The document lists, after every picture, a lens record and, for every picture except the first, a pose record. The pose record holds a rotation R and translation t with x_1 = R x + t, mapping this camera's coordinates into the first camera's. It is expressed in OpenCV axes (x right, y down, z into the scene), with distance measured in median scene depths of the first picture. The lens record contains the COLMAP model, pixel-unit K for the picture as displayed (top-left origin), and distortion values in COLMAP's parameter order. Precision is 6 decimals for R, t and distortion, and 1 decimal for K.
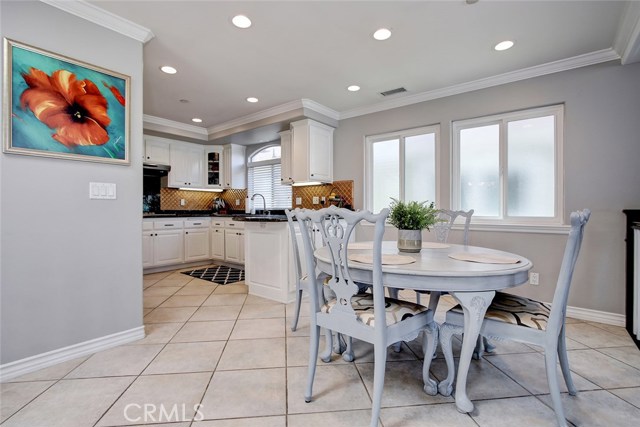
lens RADIAL K [[295.1, 0, 304.8], [0, 295.1, 210.1], [0, 0, 1]] dist [-0.006821, -0.000352]
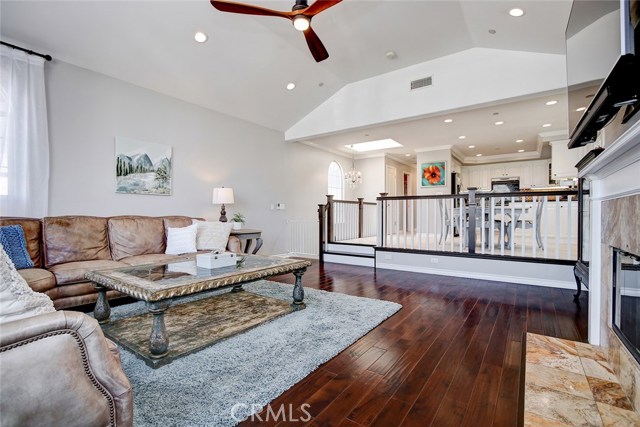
lens RADIAL K [[295.1, 0, 326.6], [0, 295.1, 216.6], [0, 0, 1]] dist [-0.006821, -0.000352]
pose [[0.079692, 0.008799, -0.996781, 1.246200], [-0.007980, 0.999935, 0.008189, 0.086028], [0.996788, 0.007301, 0.079757, -0.310786]]
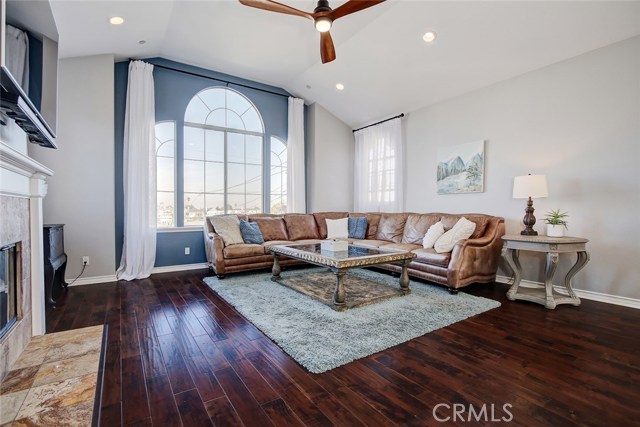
lens RADIAL K [[295.1, 0, 313.0], [0, 295.1, 212.4], [0, 0, 1]] dist [-0.006821, -0.000352]
pose [[-0.953619, -0.004035, 0.300988, 0.514079], [-0.000060, 0.999913, 0.013215, 0.080000], [-0.301015, 0.012584, -0.953536, 0.251708]]
